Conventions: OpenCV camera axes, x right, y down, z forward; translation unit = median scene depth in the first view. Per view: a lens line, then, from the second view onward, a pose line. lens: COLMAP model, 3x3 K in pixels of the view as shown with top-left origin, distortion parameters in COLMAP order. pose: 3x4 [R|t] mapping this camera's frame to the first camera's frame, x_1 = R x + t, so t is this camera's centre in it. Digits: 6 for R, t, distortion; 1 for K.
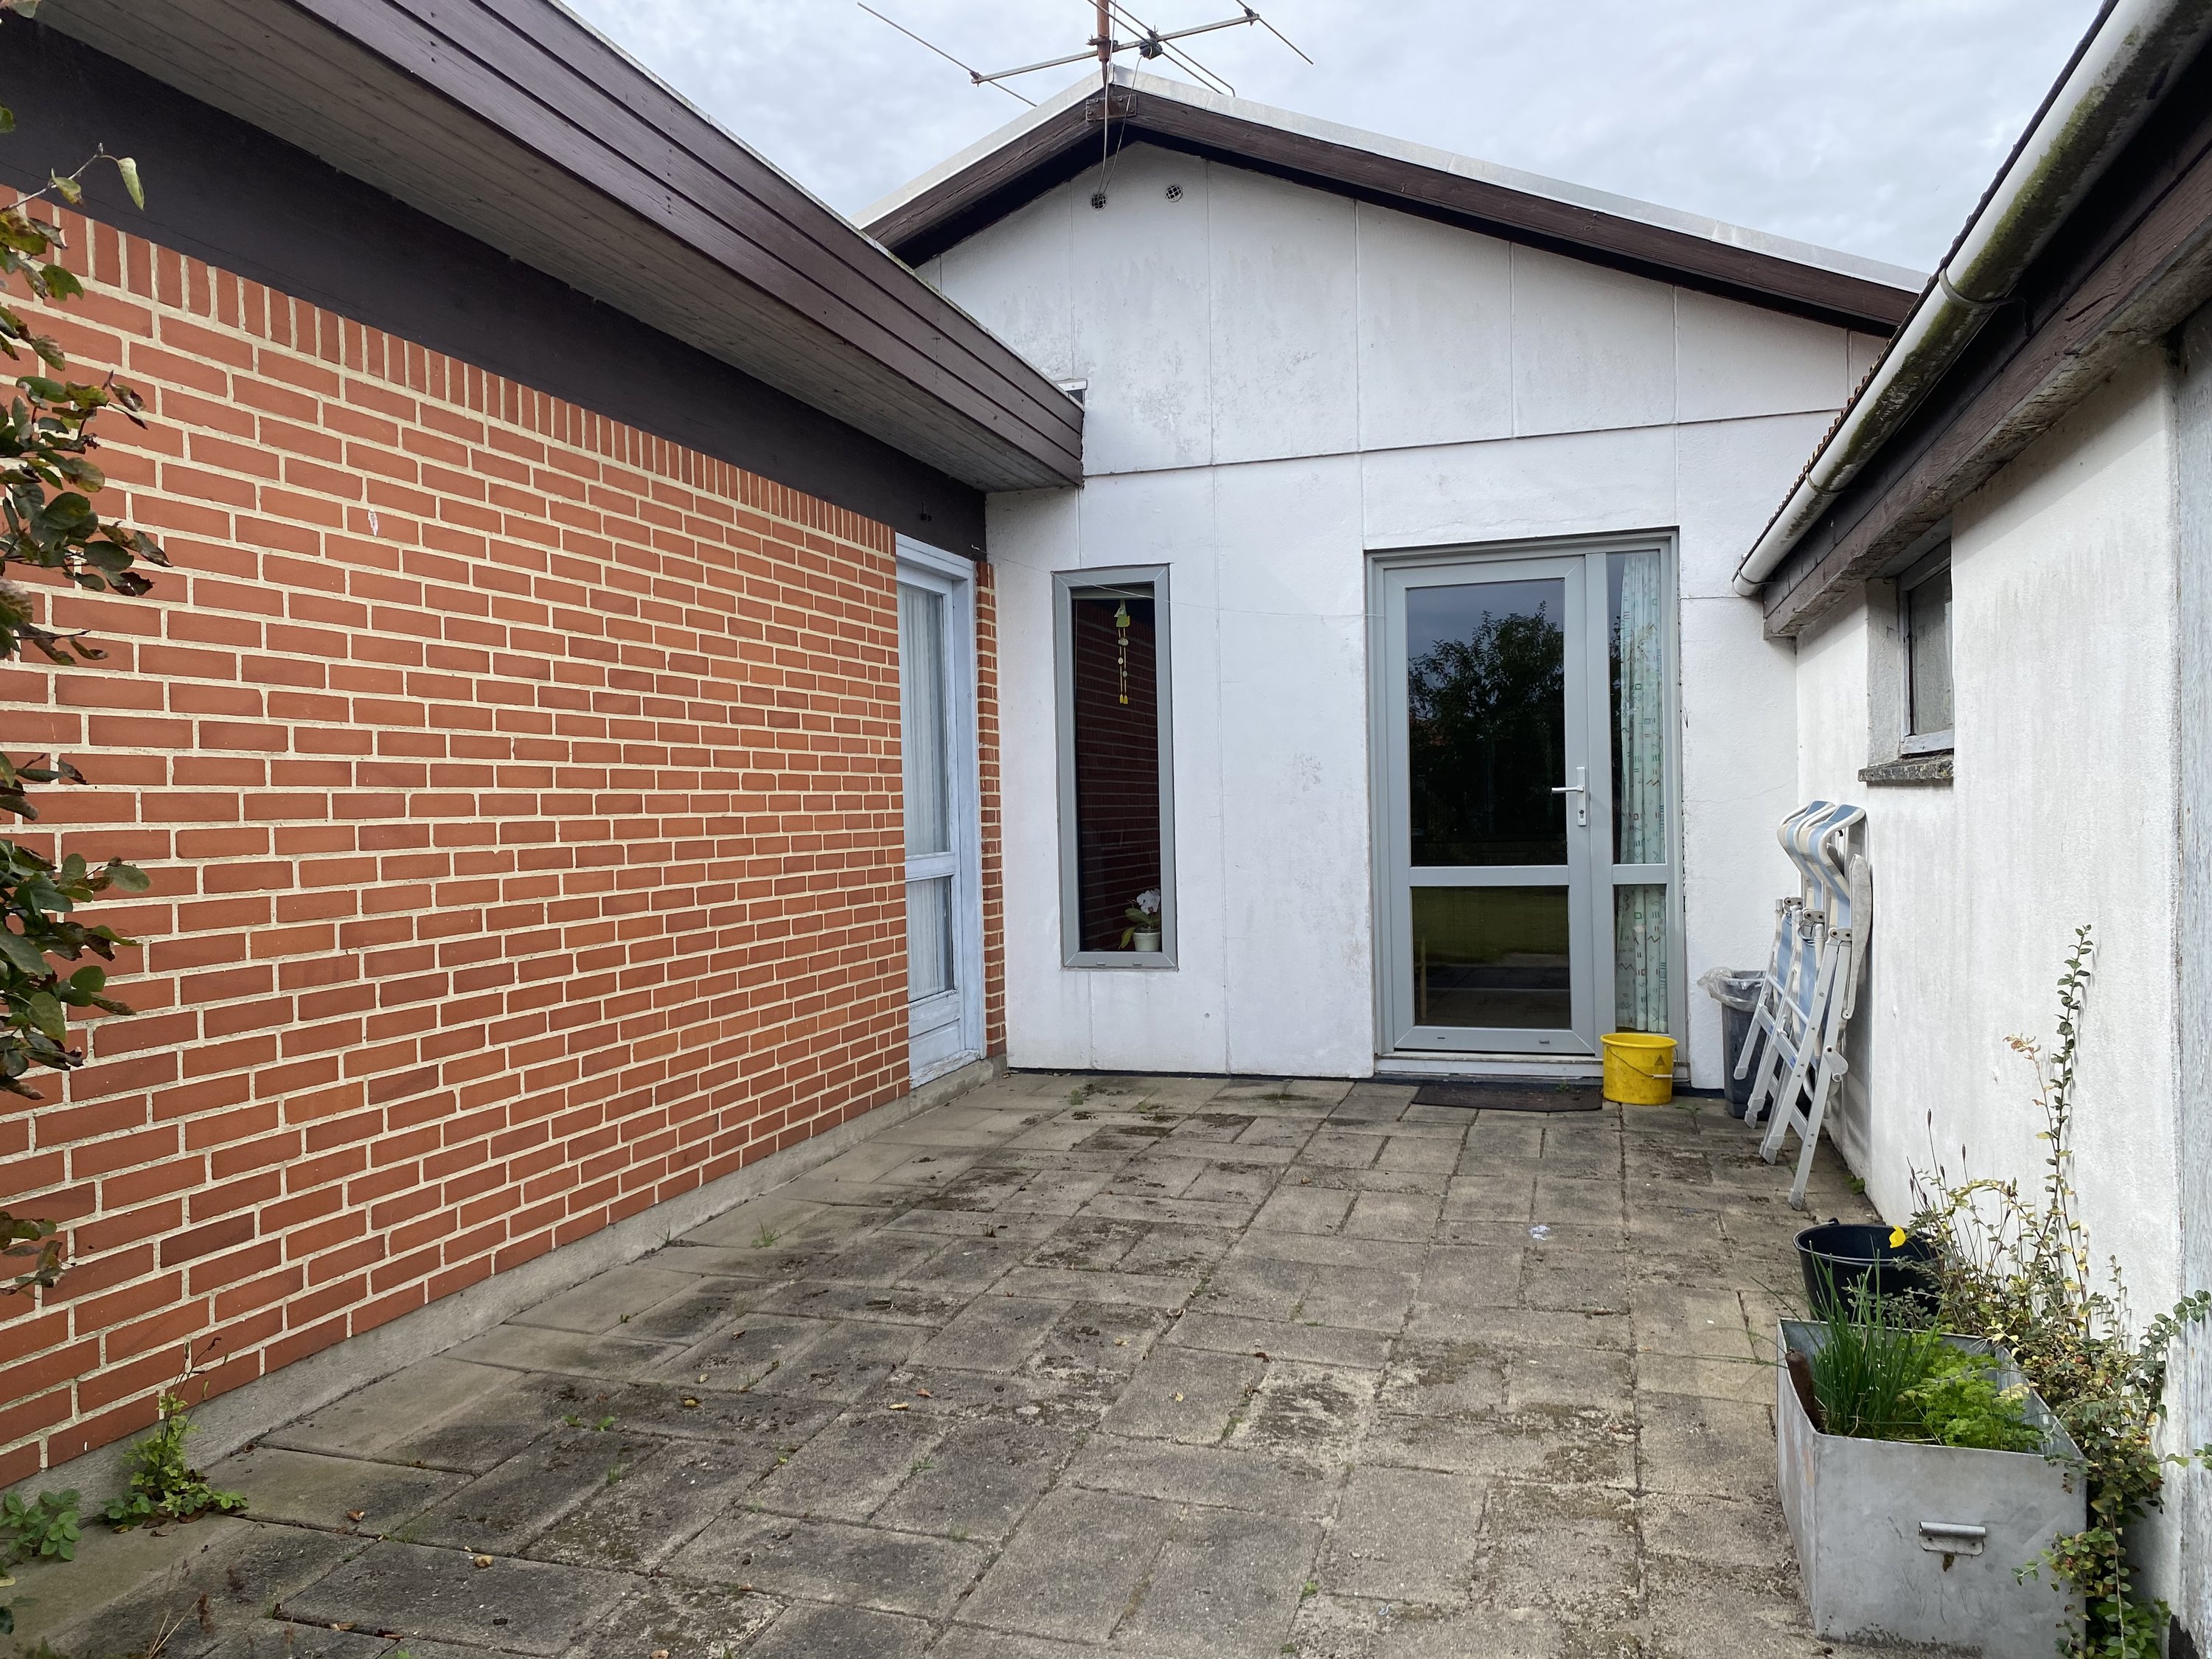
lens RADIAL K [[1677.3, 0, 1119.7], [0, 1677.3, 812.2], [0, 0, 1]] dist [0.029705, -0.007814]
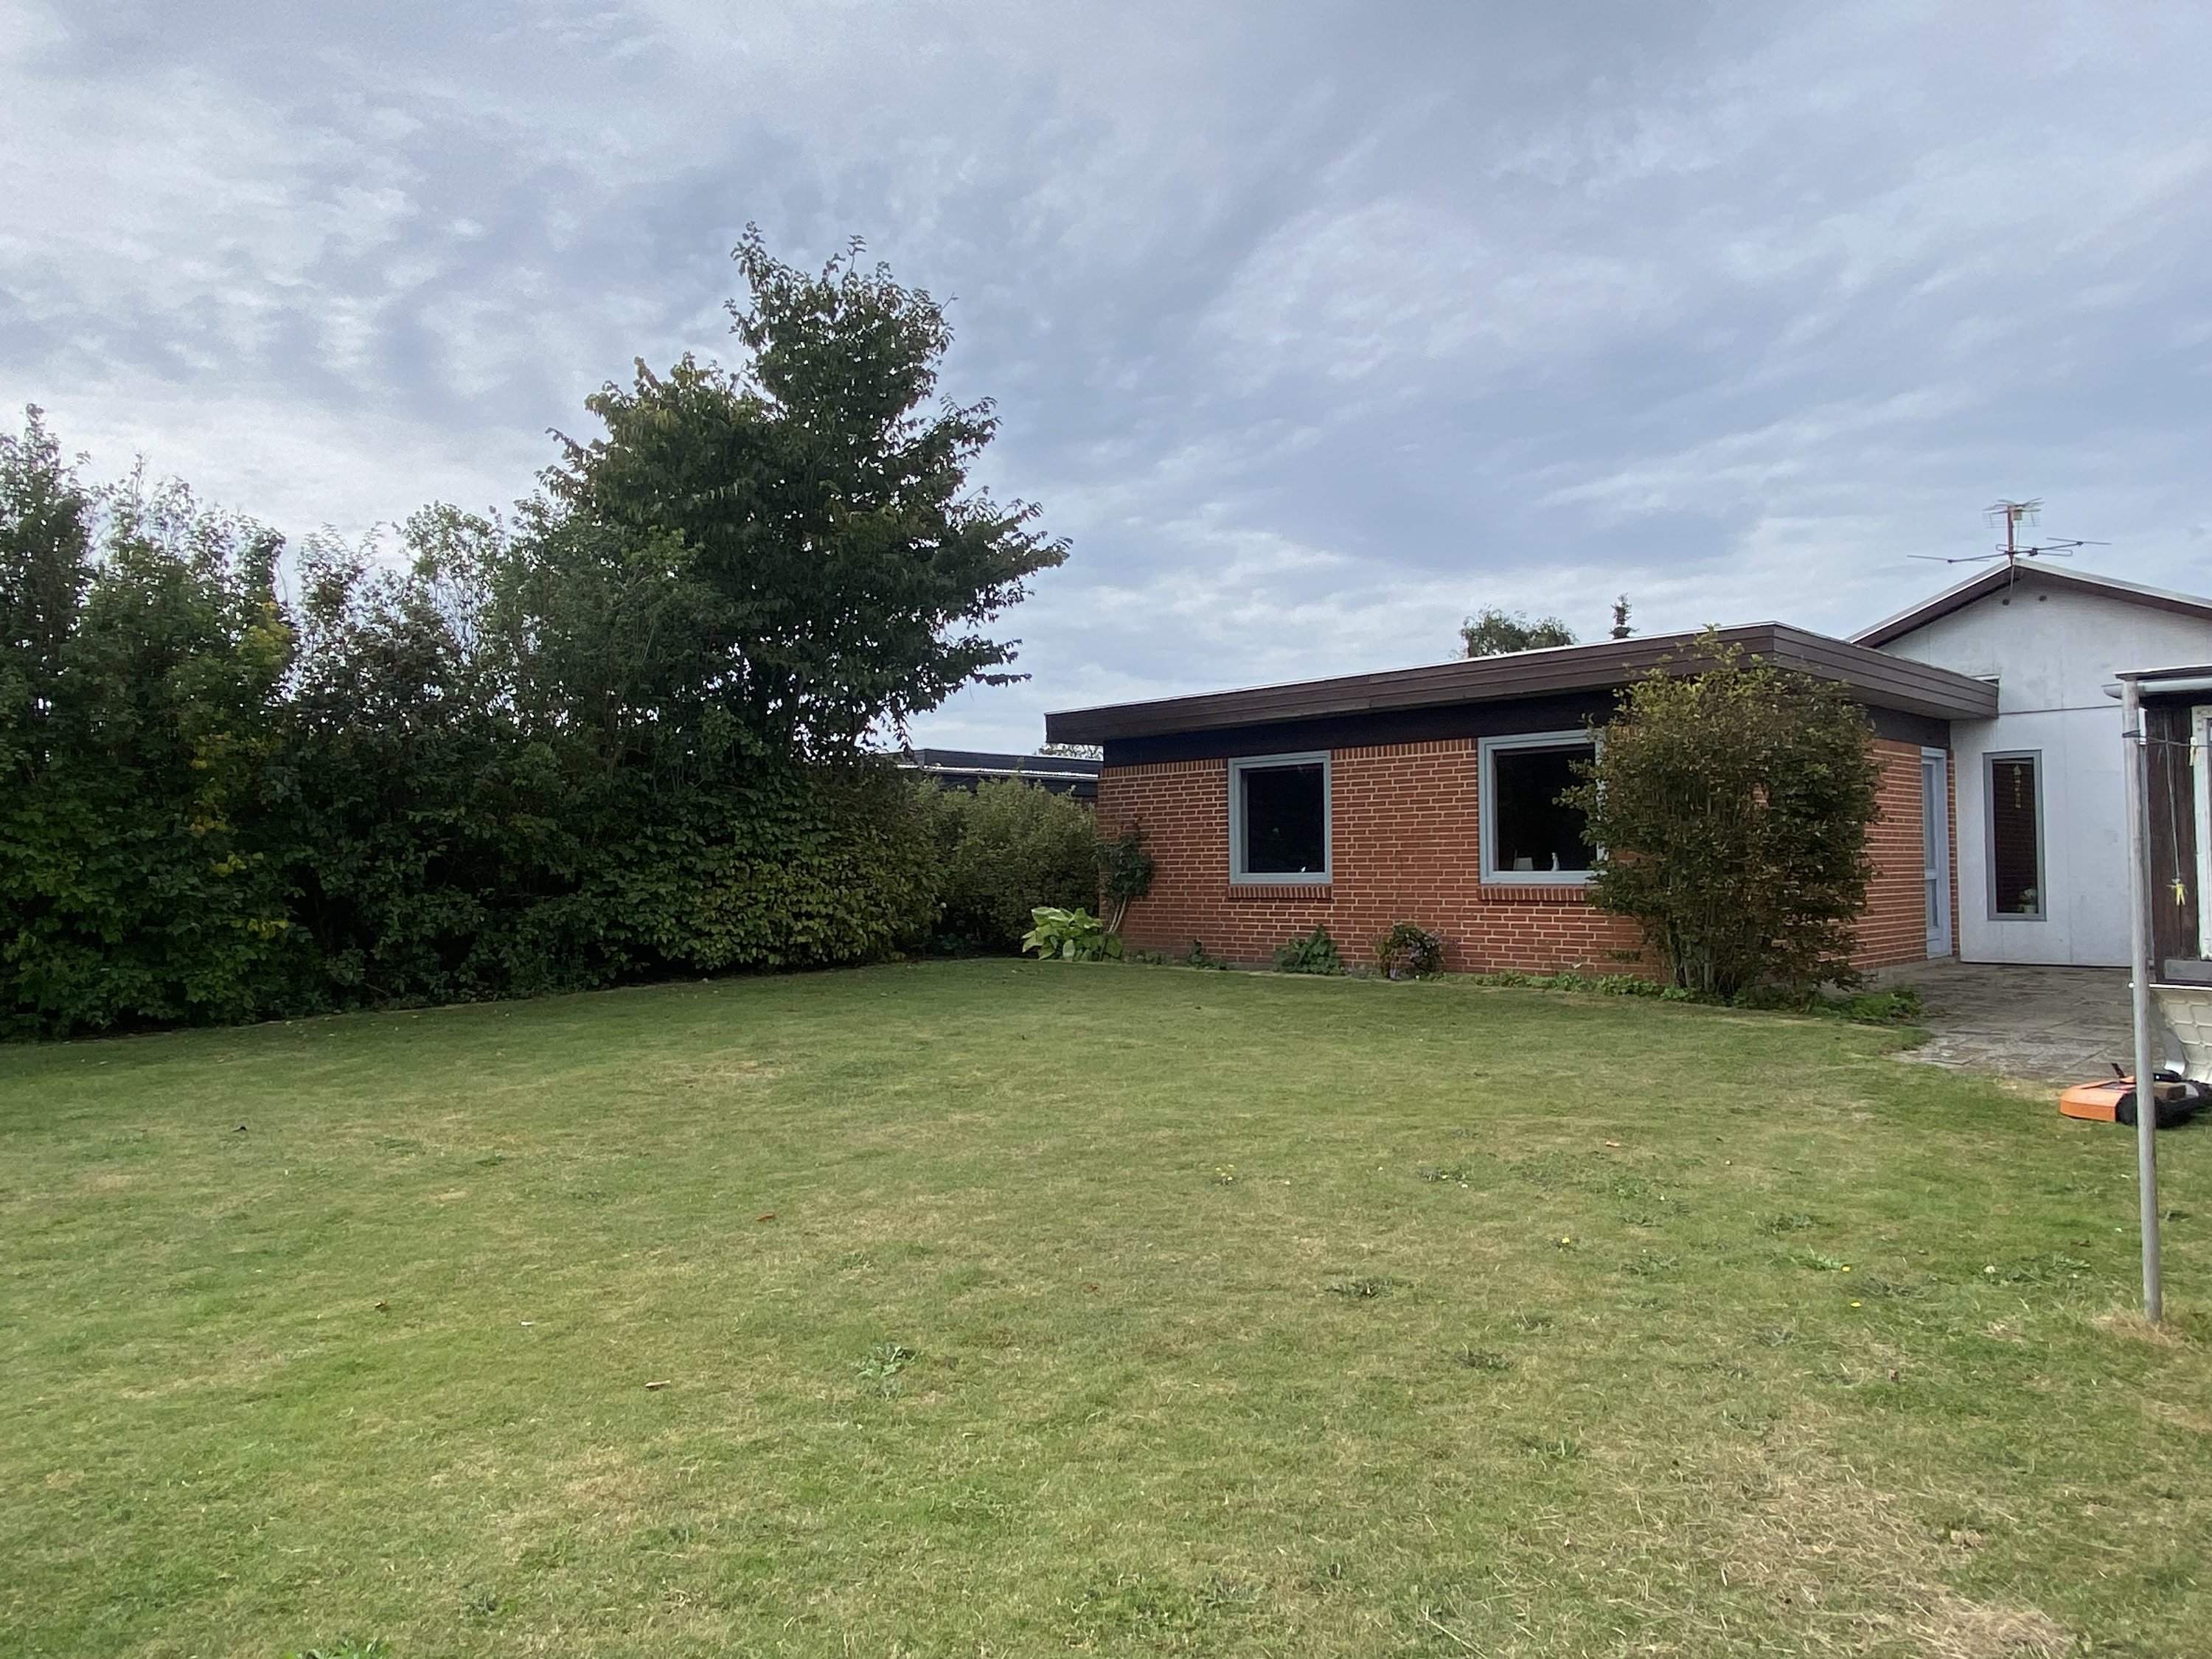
lens RADIAL K [[1440.0, 0, 1106.0], [0, 1440.0, 829.5], [0, 0, 1]] dist [-0.000441, 0.000341]
pose [[0.864719, -0.004133, -0.502238, -0.091848], [-0.005601, 0.999825, -0.017872, 0.009401], [0.502224, 0.018267, 0.864544, -1.420279]]
